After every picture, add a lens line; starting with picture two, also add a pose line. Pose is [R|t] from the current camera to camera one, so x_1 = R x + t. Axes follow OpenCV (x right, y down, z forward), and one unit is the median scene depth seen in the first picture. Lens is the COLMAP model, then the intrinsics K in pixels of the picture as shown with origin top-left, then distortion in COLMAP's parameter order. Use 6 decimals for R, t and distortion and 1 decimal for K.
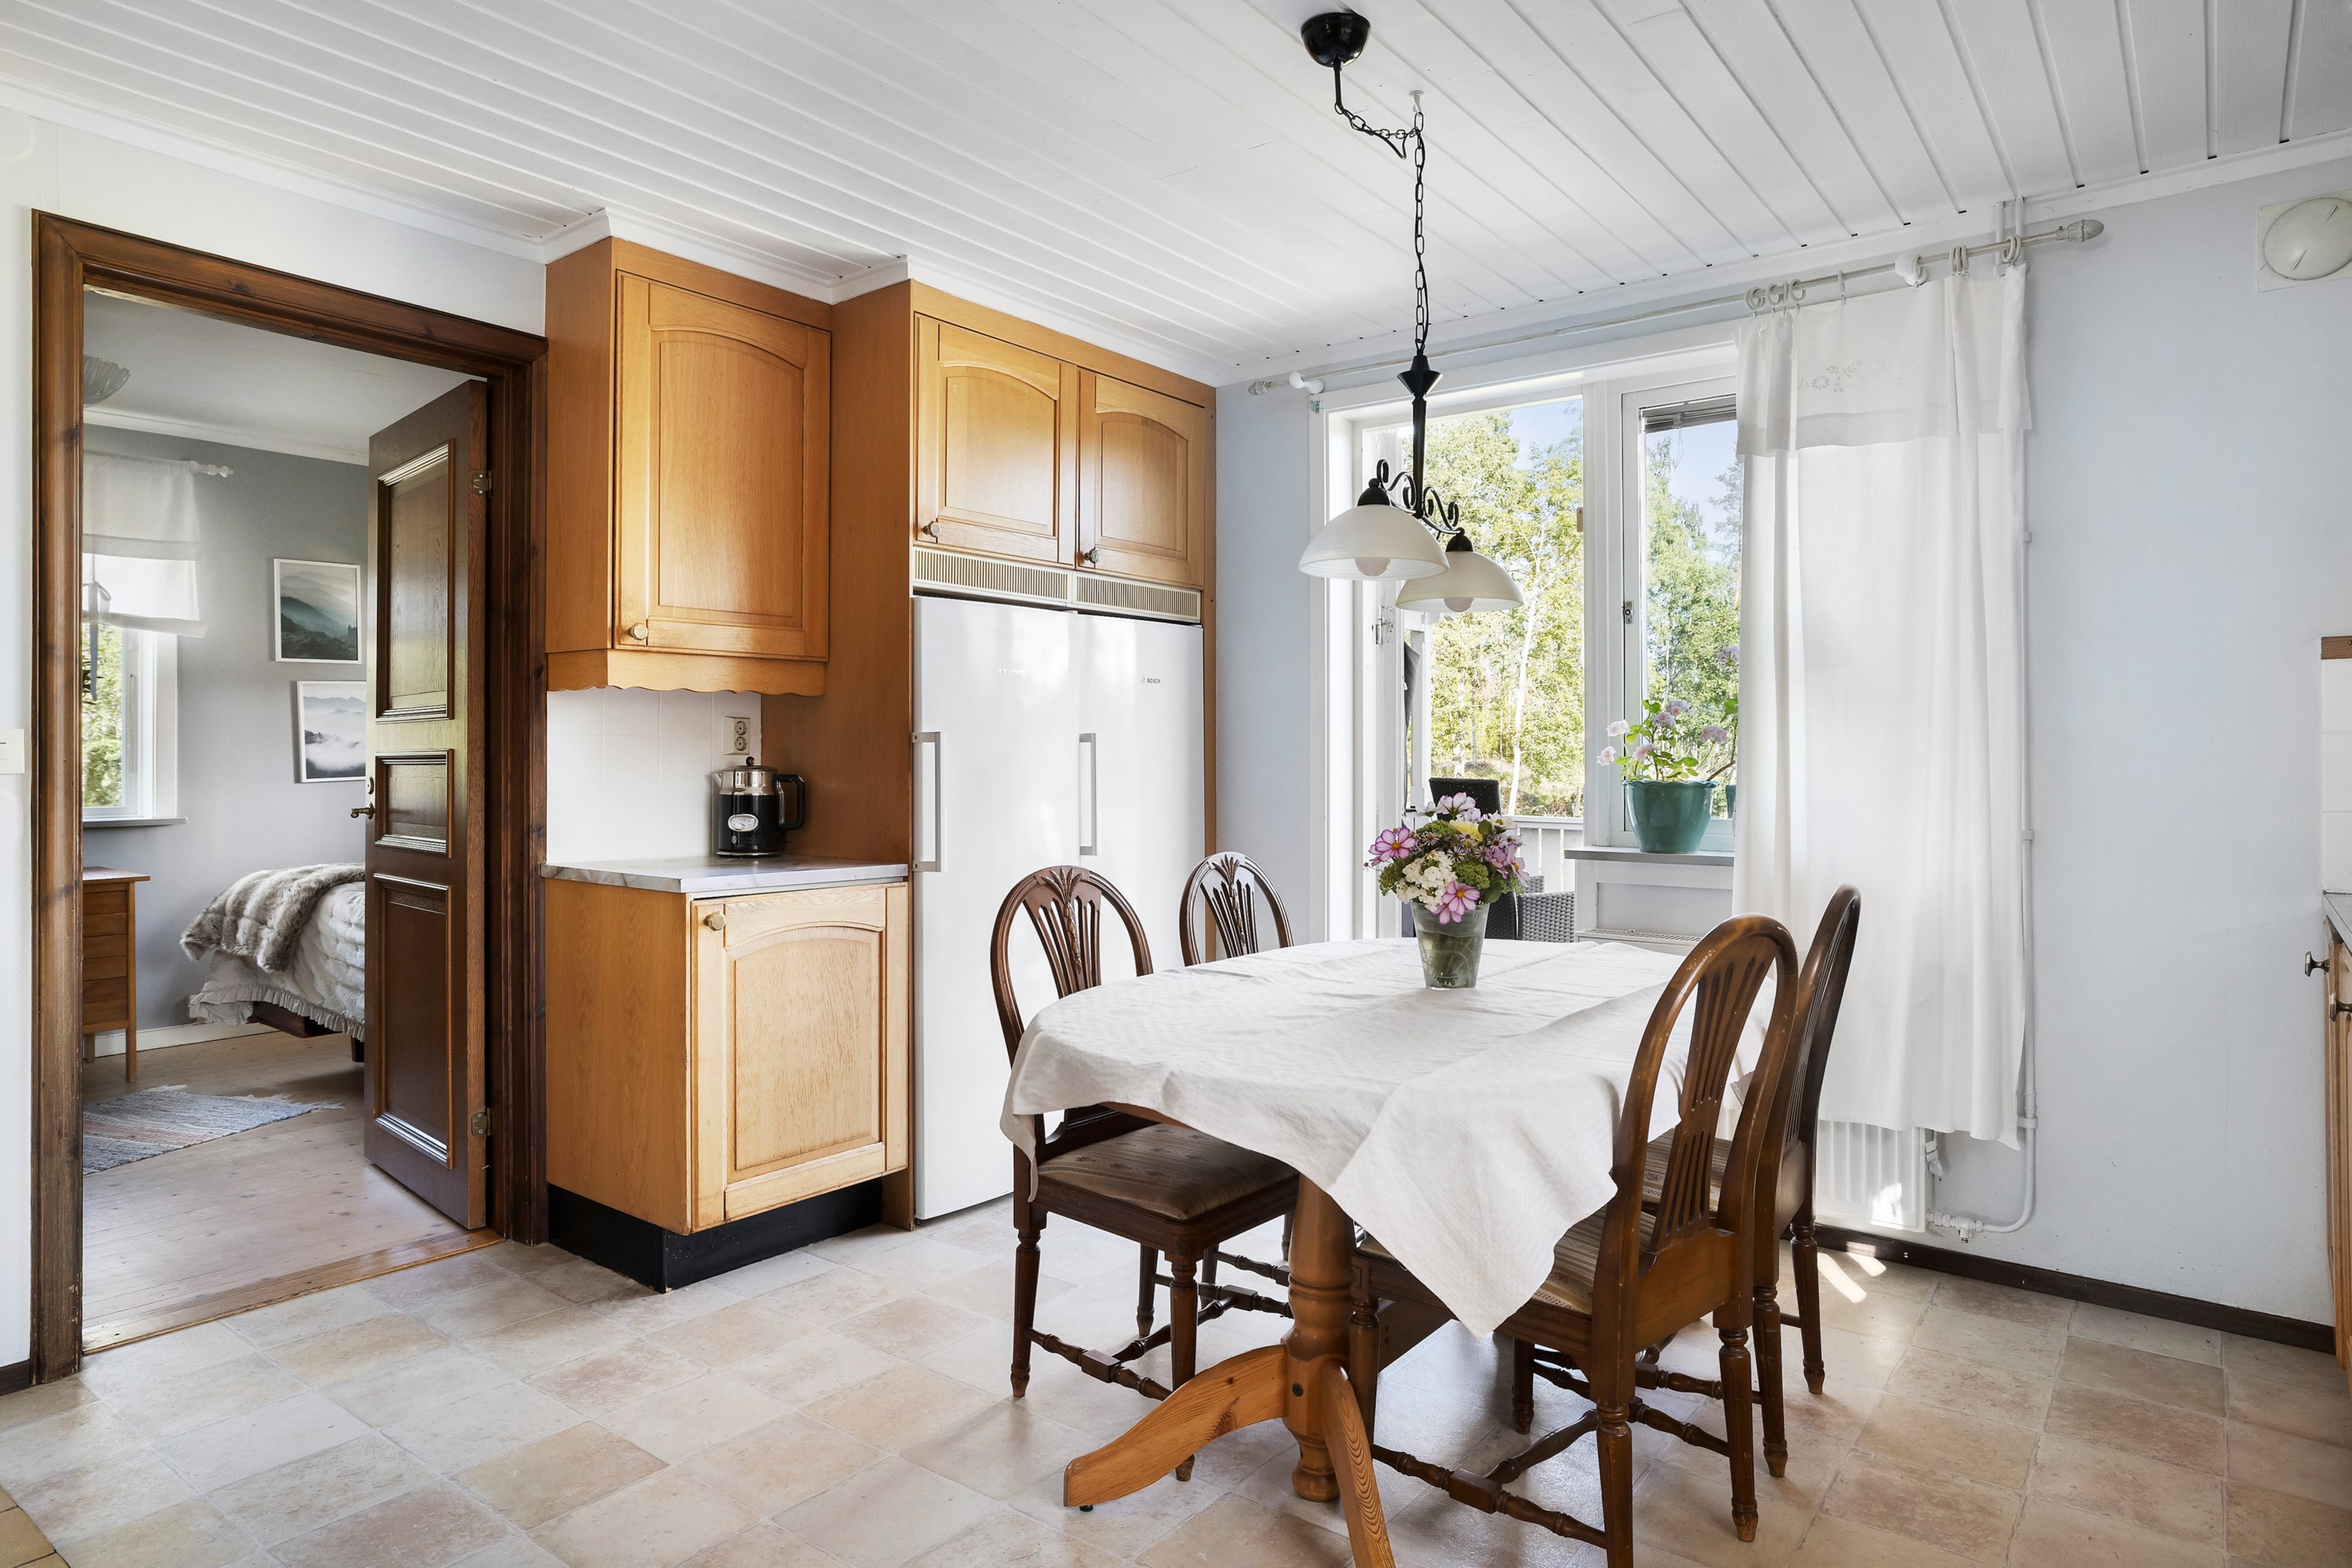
lens RADIAL K [[1377.6, 0, 1172.7], [0, 1377.6, 750.7], [0, 0, 1]] dist [-0.041816, 0.021461]
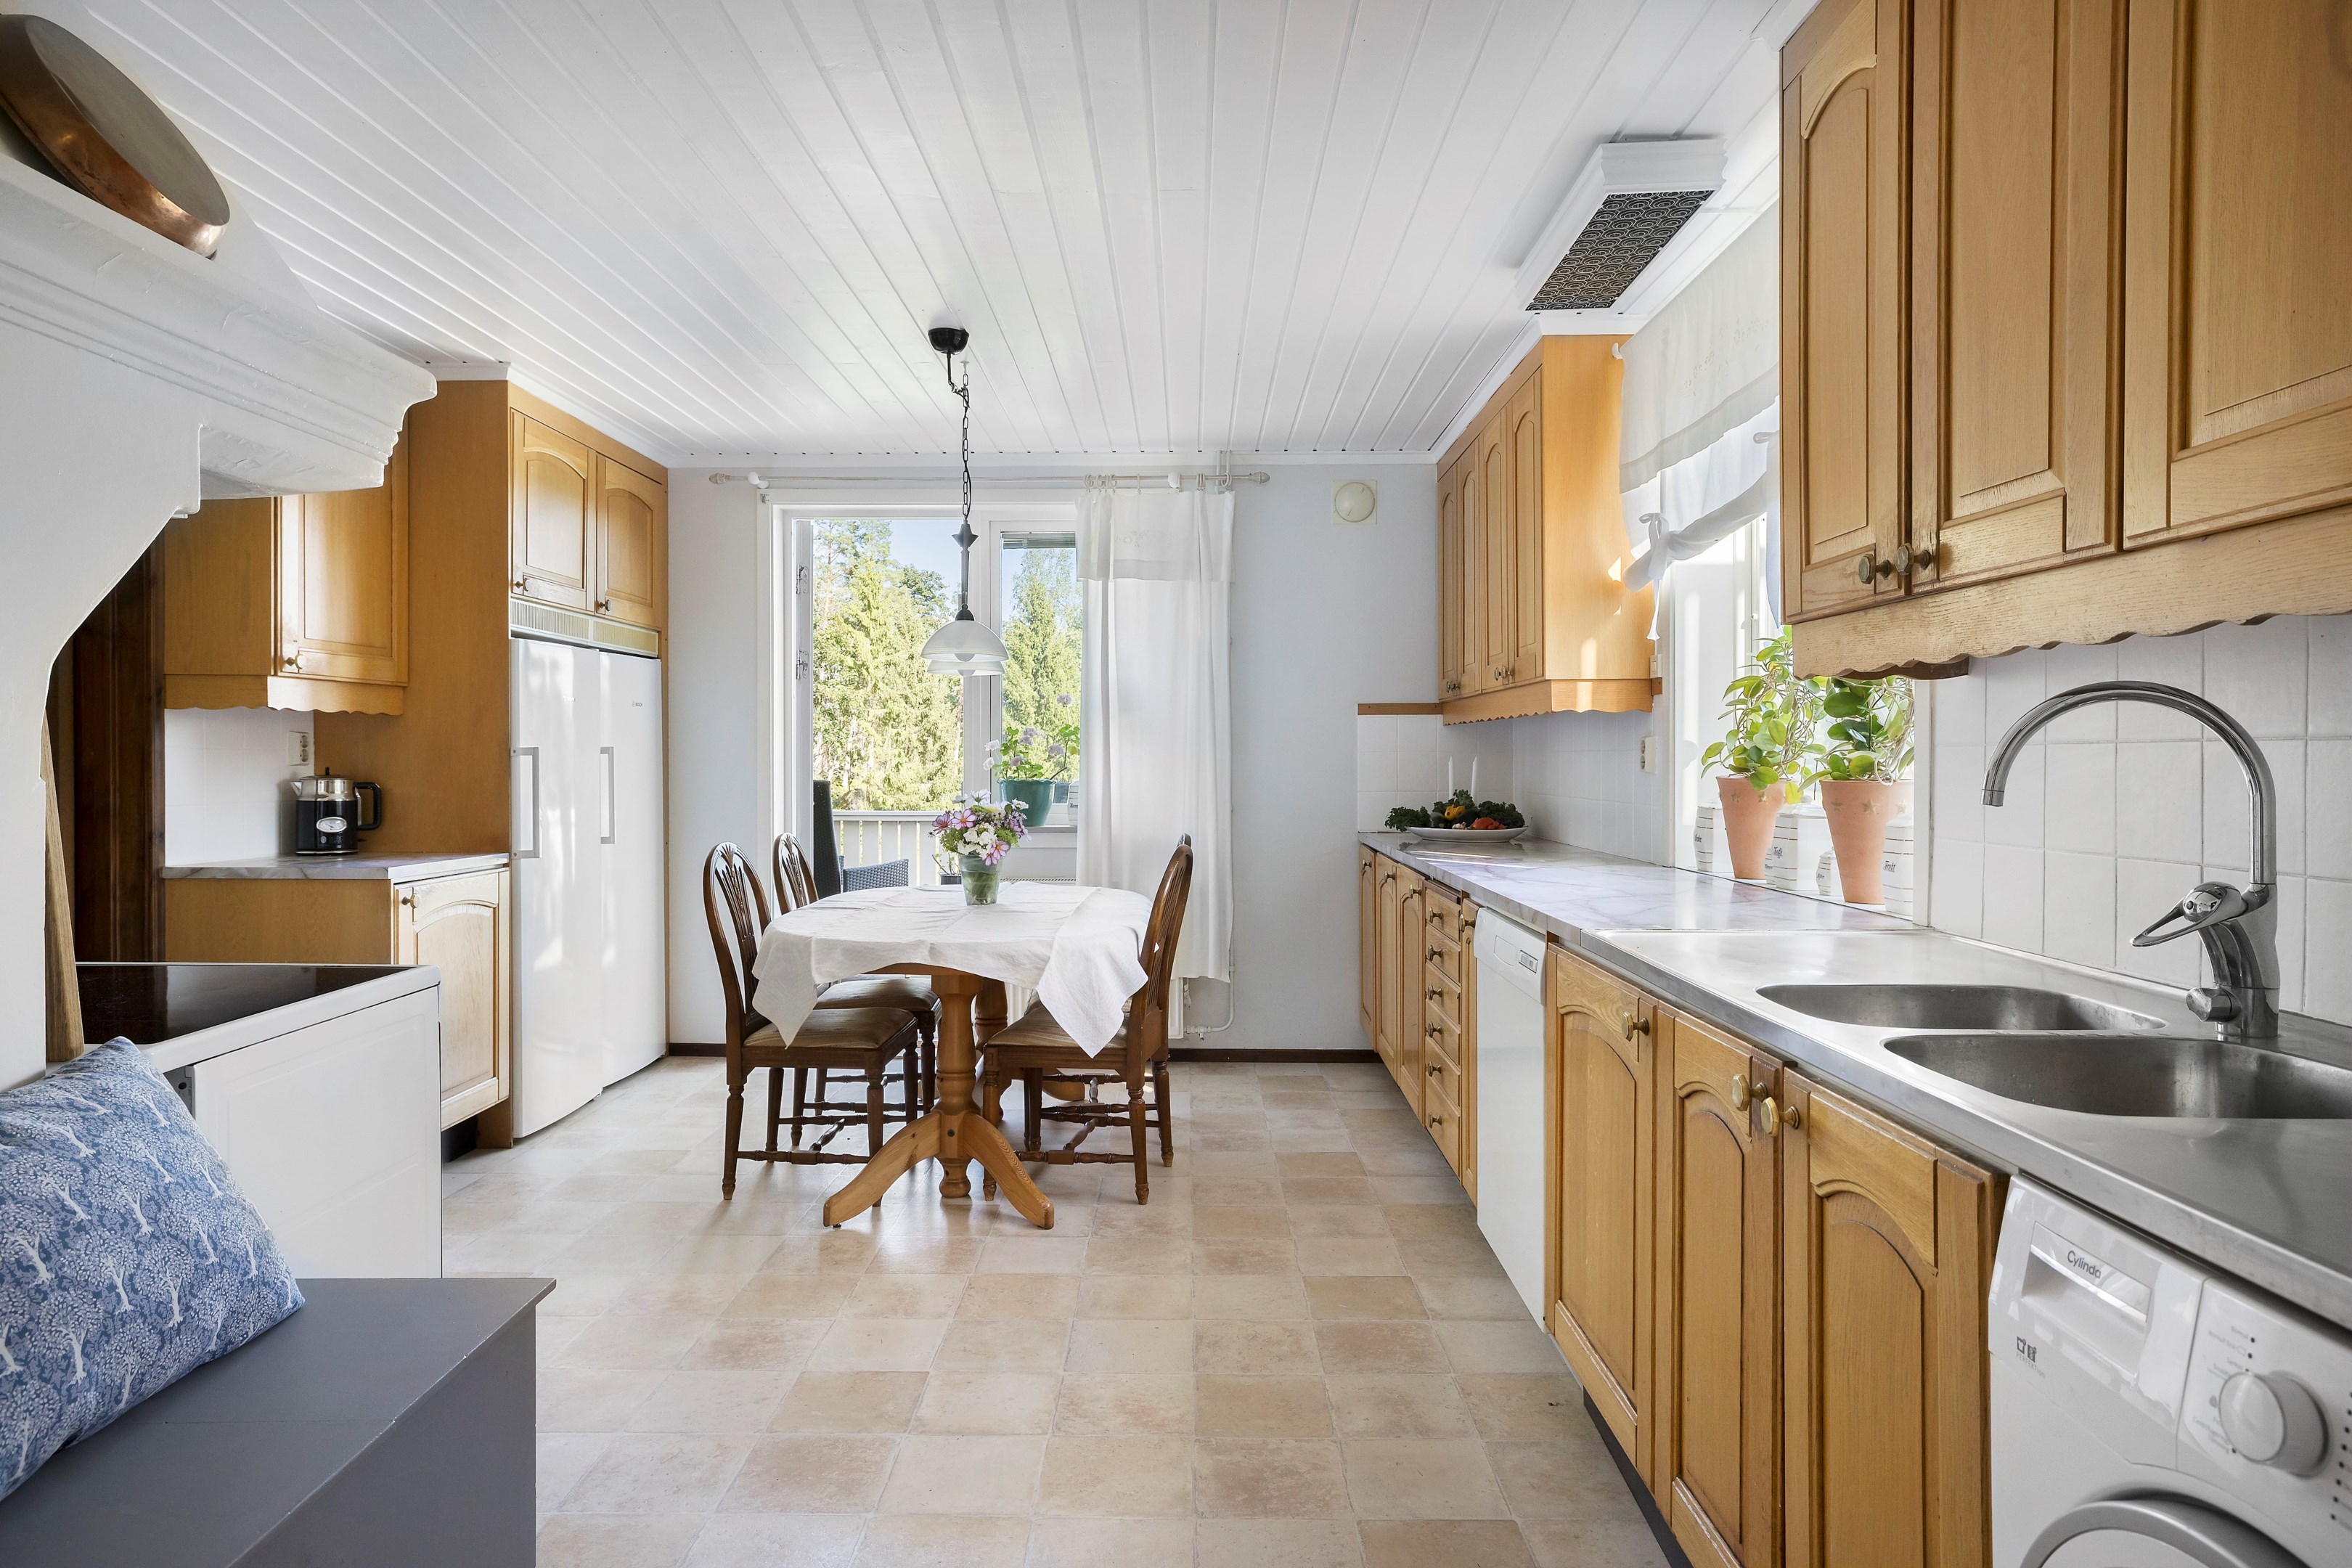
lens RADIAL K [[1377.6, 0, 1172.7], [0, 1377.6, 750.7], [0, 0, 1]] dist [-0.041816, 0.021461]
pose [[0.796999, 0.001523, 0.603979, -0.463462], [-0.002165, 0.999998, 0.000336, -0.012100], [-0.603977, -0.001576, 0.797000, -0.351047]]
